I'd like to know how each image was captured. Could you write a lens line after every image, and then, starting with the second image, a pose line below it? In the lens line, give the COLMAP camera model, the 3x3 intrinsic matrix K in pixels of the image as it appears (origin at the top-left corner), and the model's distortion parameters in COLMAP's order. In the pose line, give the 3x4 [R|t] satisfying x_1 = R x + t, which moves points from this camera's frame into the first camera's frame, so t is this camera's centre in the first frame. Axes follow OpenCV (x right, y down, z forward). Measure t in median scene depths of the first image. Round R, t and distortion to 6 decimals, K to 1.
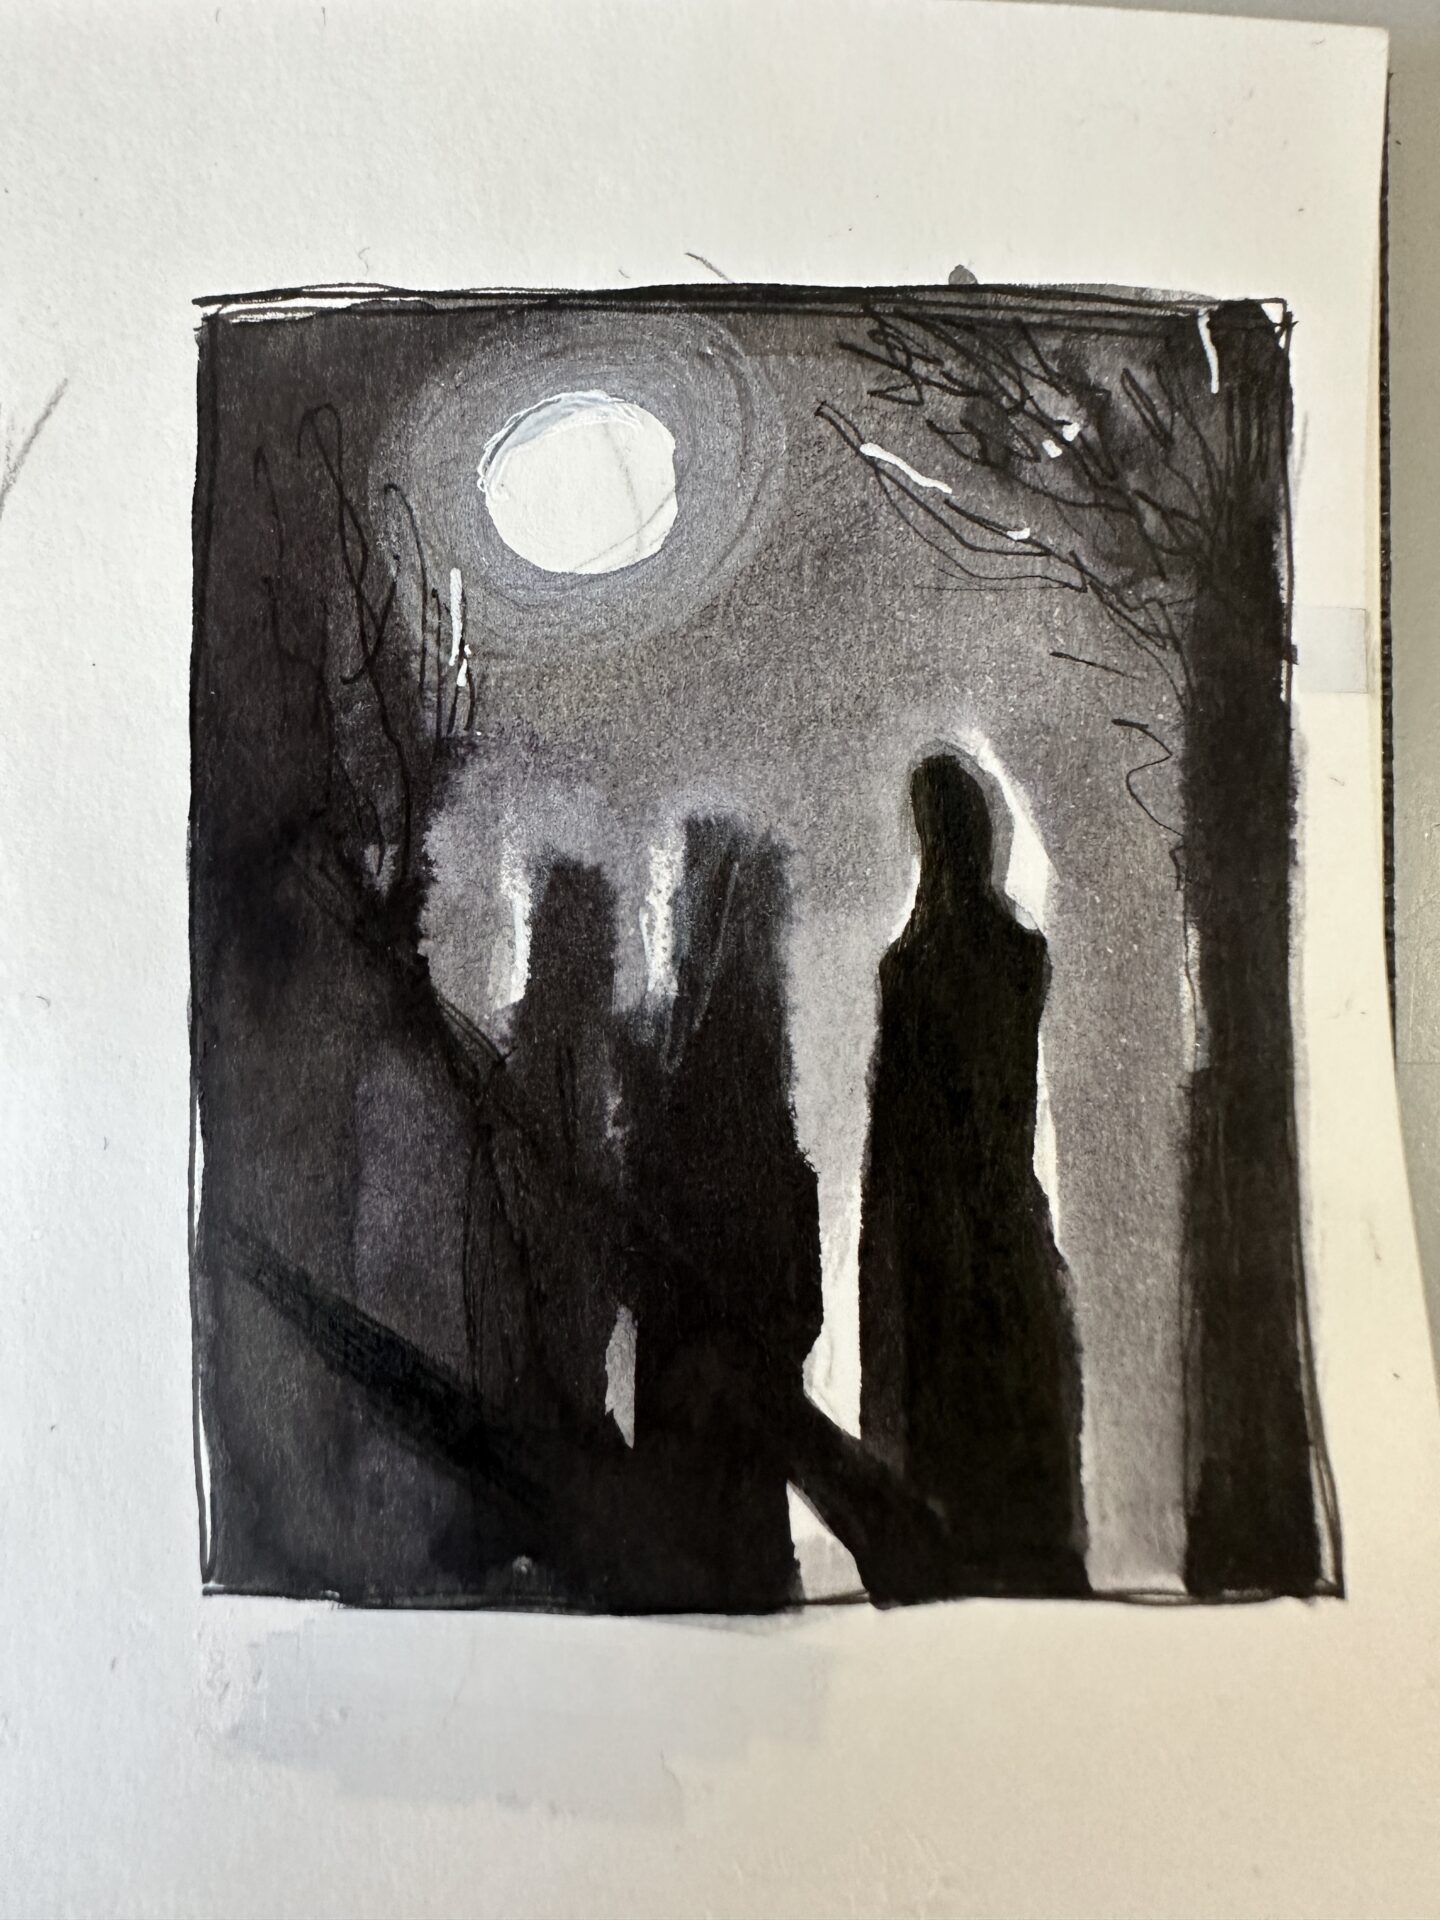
lens RADIAL K [[1341.8, 0, 719.8], [0, 1341.8, 957.1], [0, 0, 1]] dist [-0.004320, -0.003154]
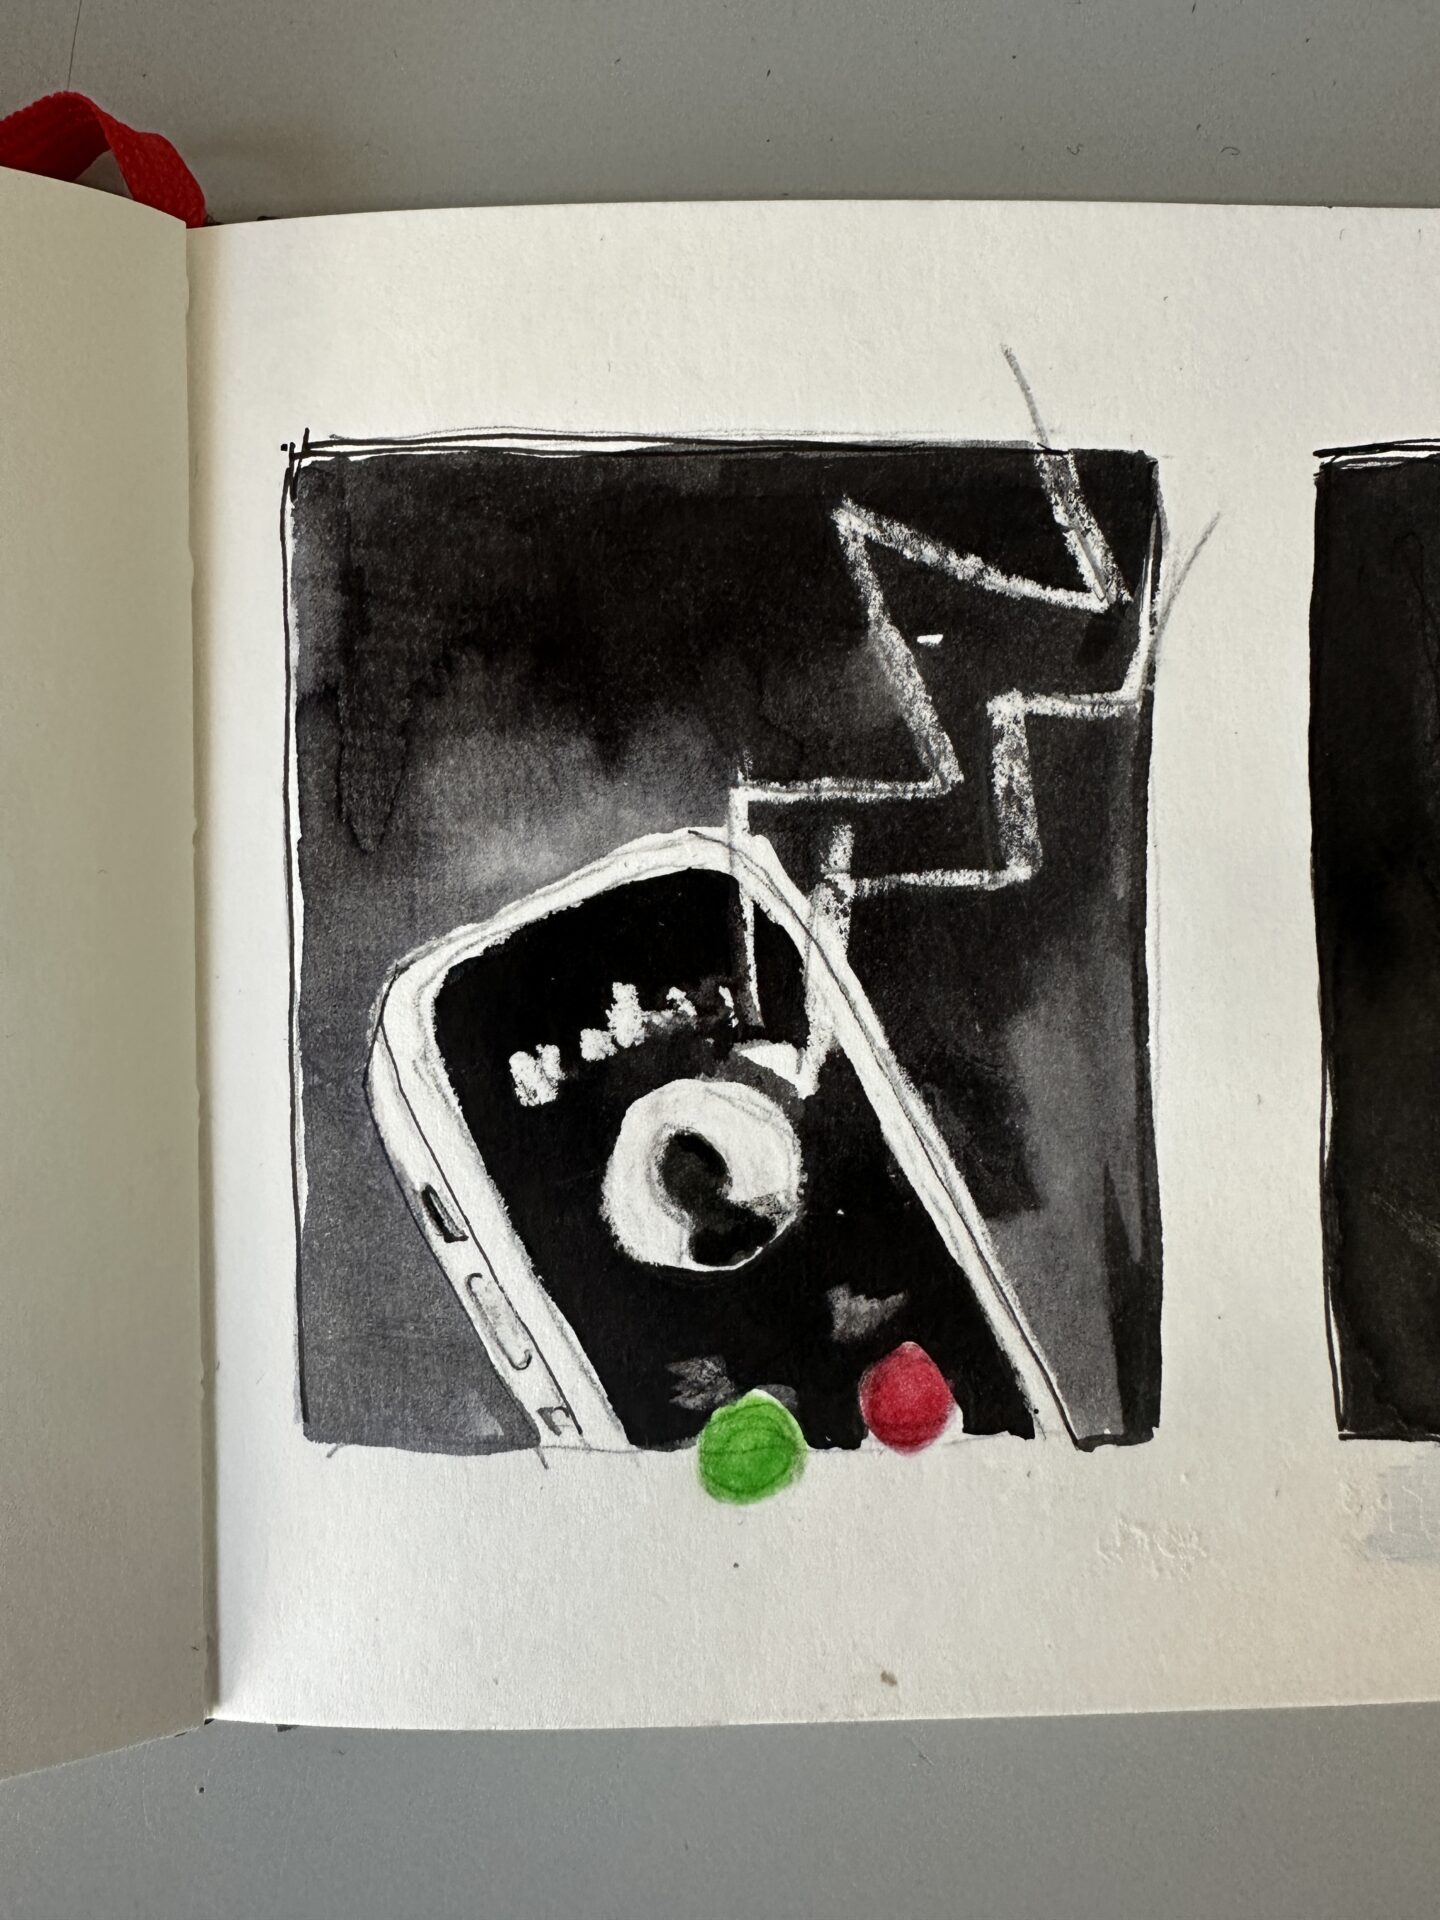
lens RADIAL K [[1341.8, 0, 720.0], [0, 1341.8, 963.4], [0, 0, 1]] dist [-0.004320, -0.003154]
pose [[0.999634, -0.013227, 0.023585, -1.007958], [0.012916, 0.999828, 0.013308, -0.018067], [-0.023757, -0.012999, 0.999633, -0.295698]]
